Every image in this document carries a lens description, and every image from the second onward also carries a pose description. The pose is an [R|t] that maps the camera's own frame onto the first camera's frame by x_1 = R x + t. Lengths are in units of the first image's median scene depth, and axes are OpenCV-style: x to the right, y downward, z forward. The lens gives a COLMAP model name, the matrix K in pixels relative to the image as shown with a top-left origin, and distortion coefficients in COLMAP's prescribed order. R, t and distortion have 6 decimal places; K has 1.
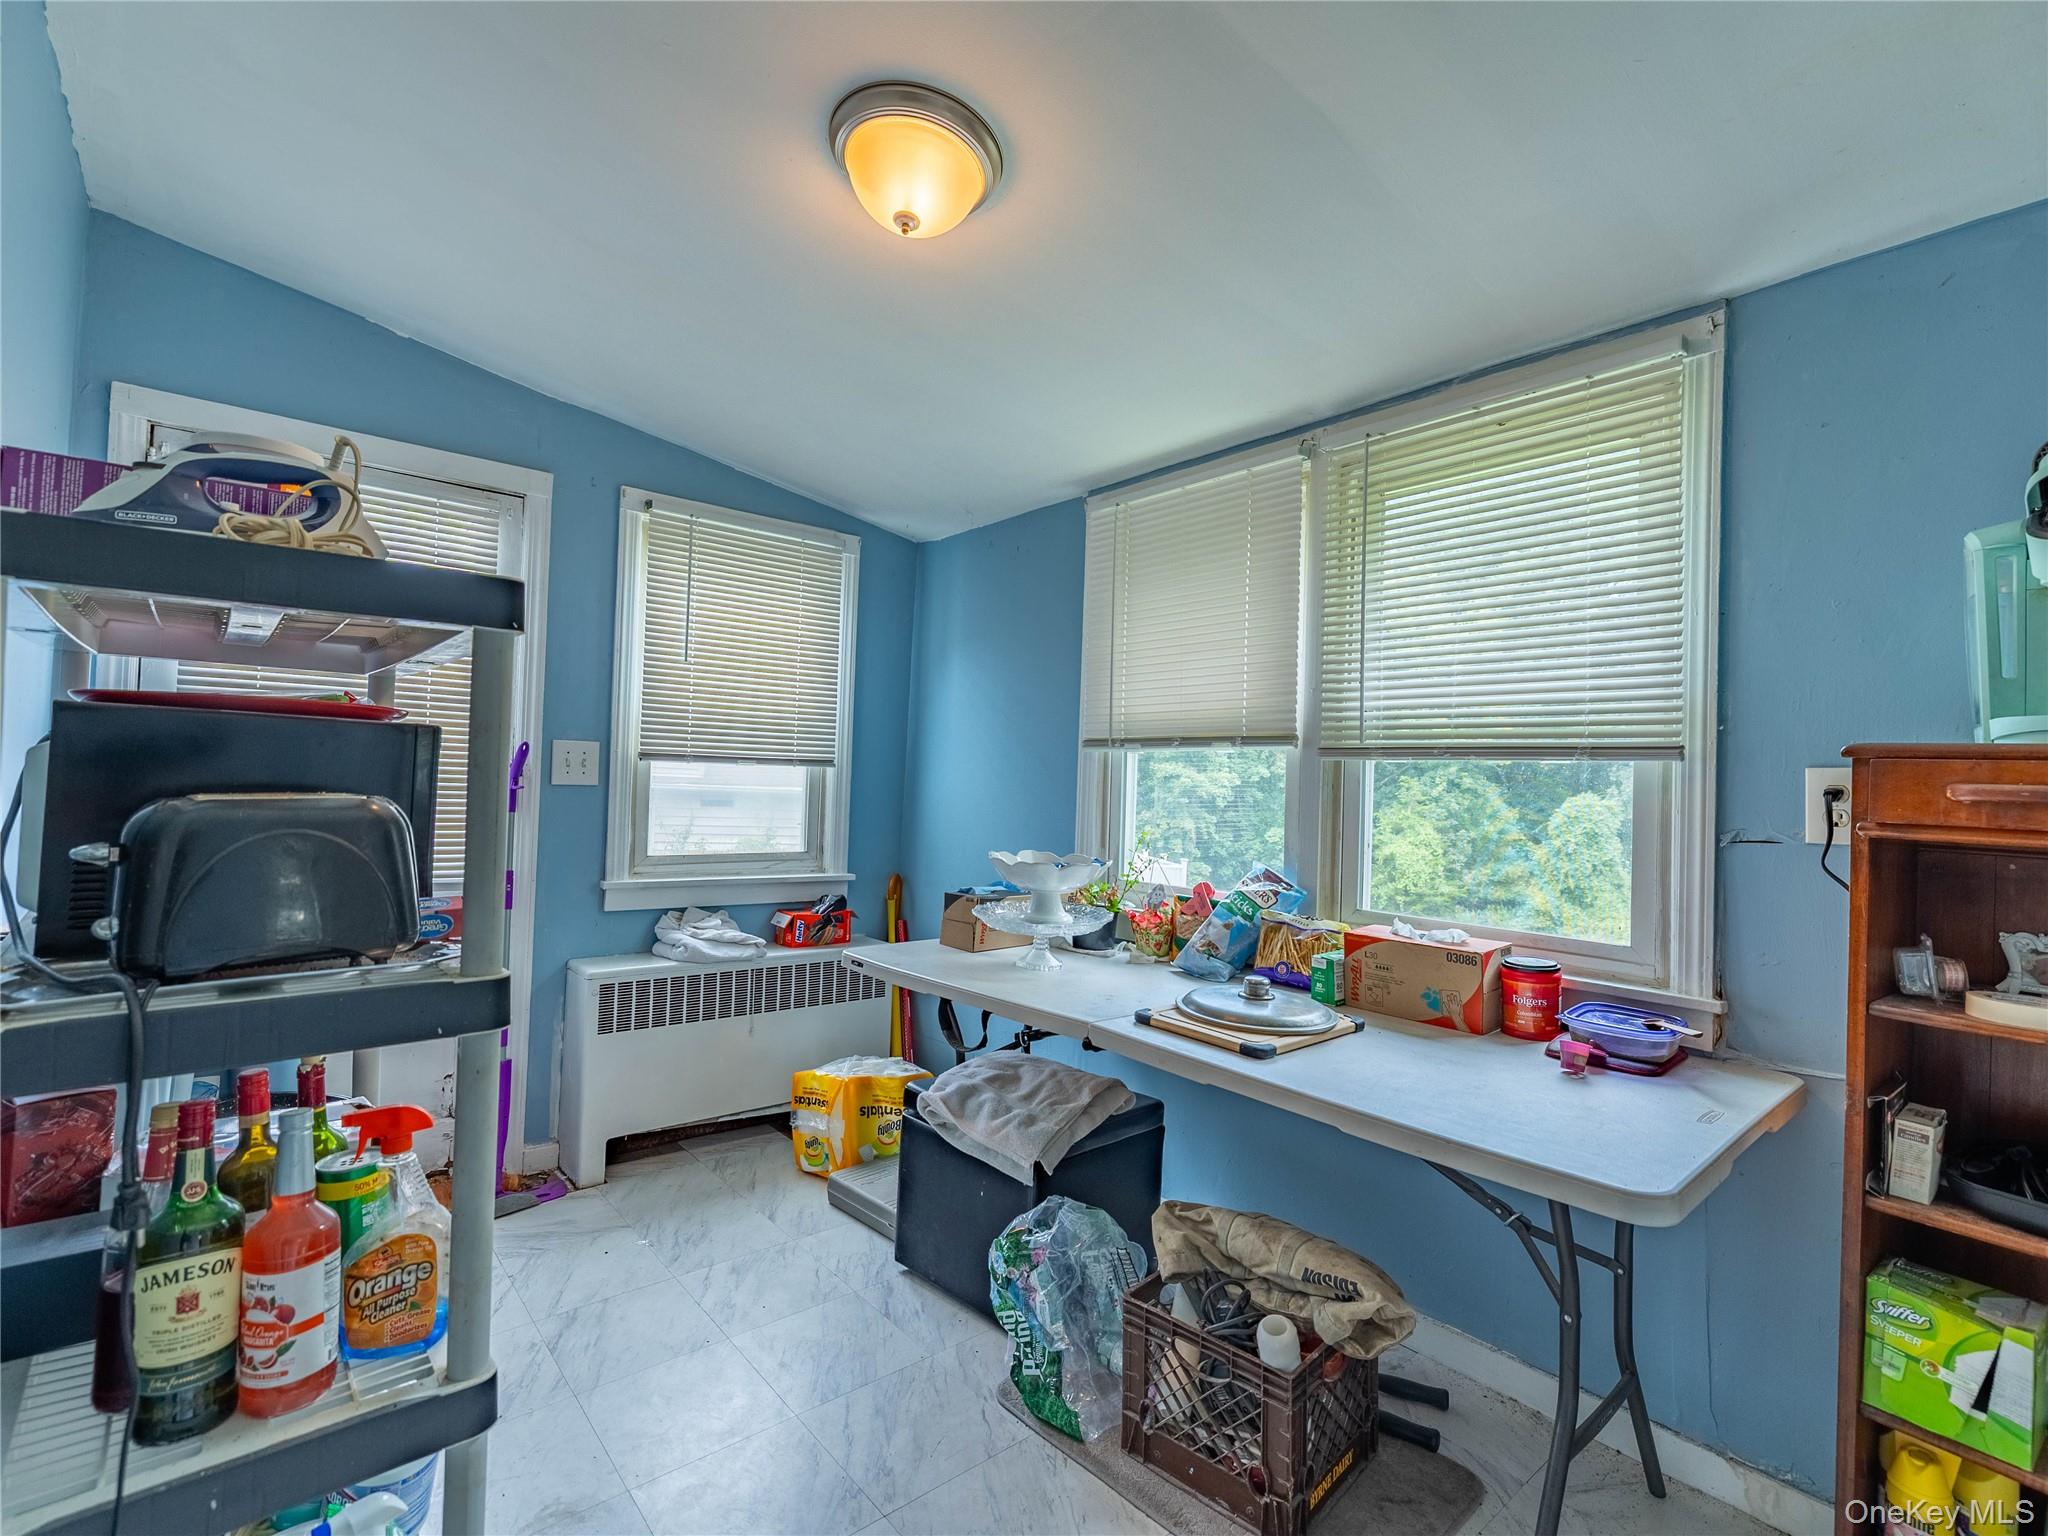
lens RADIAL K [[958.9, 0, 1020.5], [0, 958.9, 765.9], [0, 0, 1]] dist [0.005203, 0.000653]
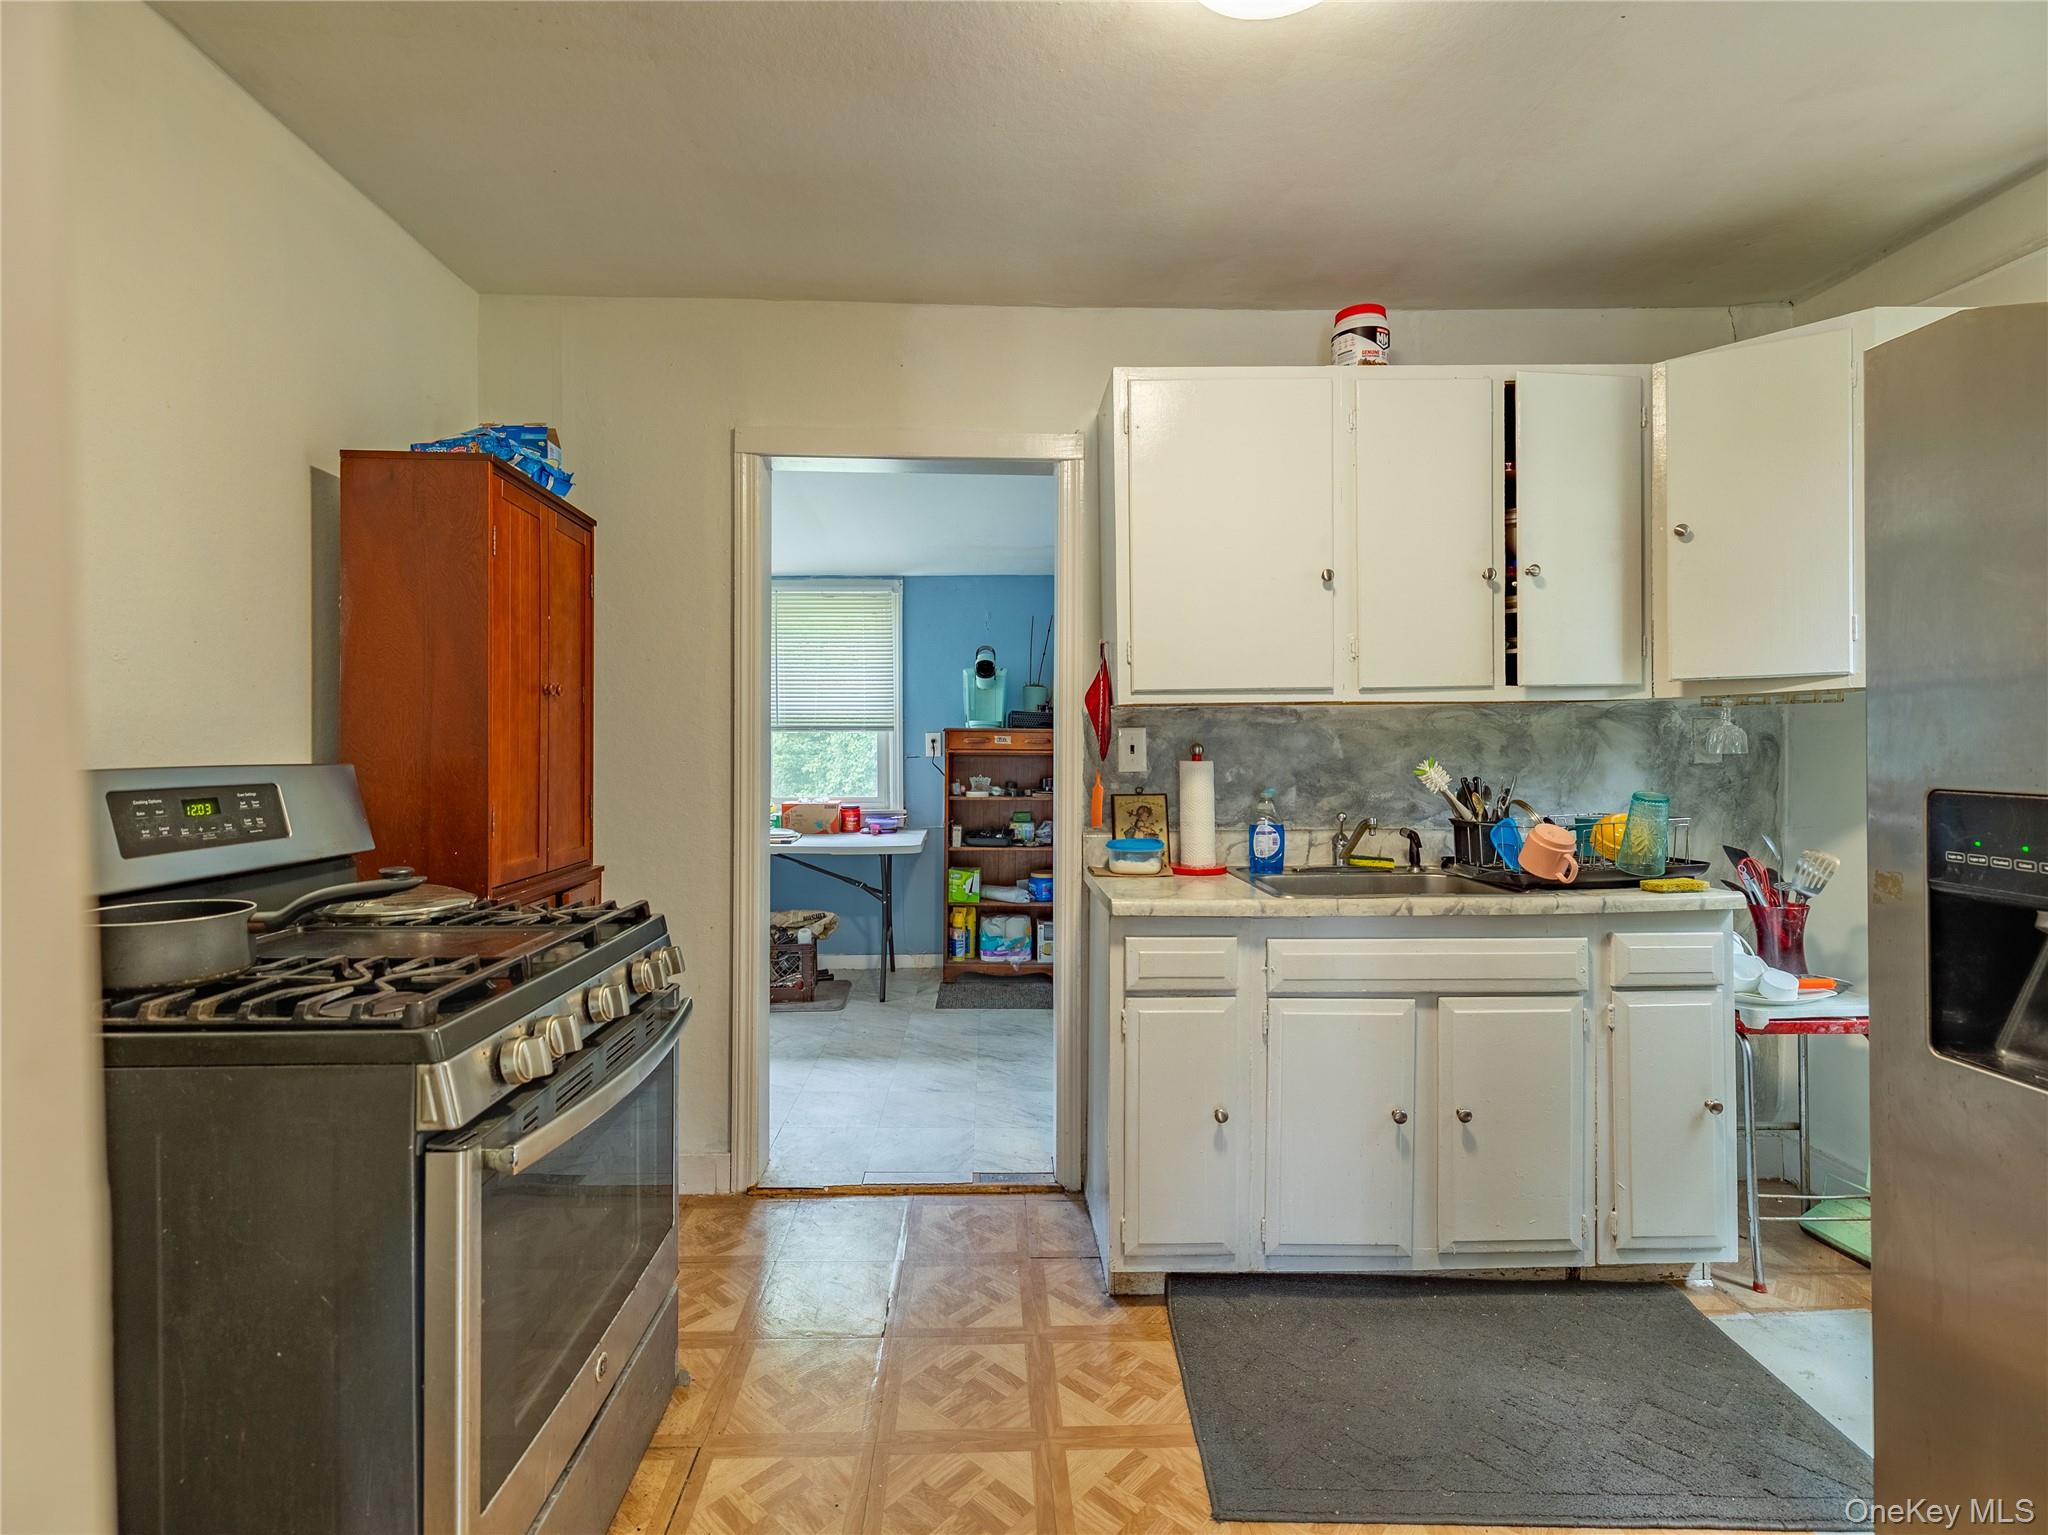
lens RADIAL K [[958.9, 0, 1017.9], [0, 958.9, 751.7], [0, 0, 1]] dist [0.005203, 0.000653]
pose [[0.622715, -0.039274, 0.781463, -1.630144], [0.008885, 0.999030, 0.043129, -0.077737], [-0.782398, -0.019914, 0.622460, -1.341602]]
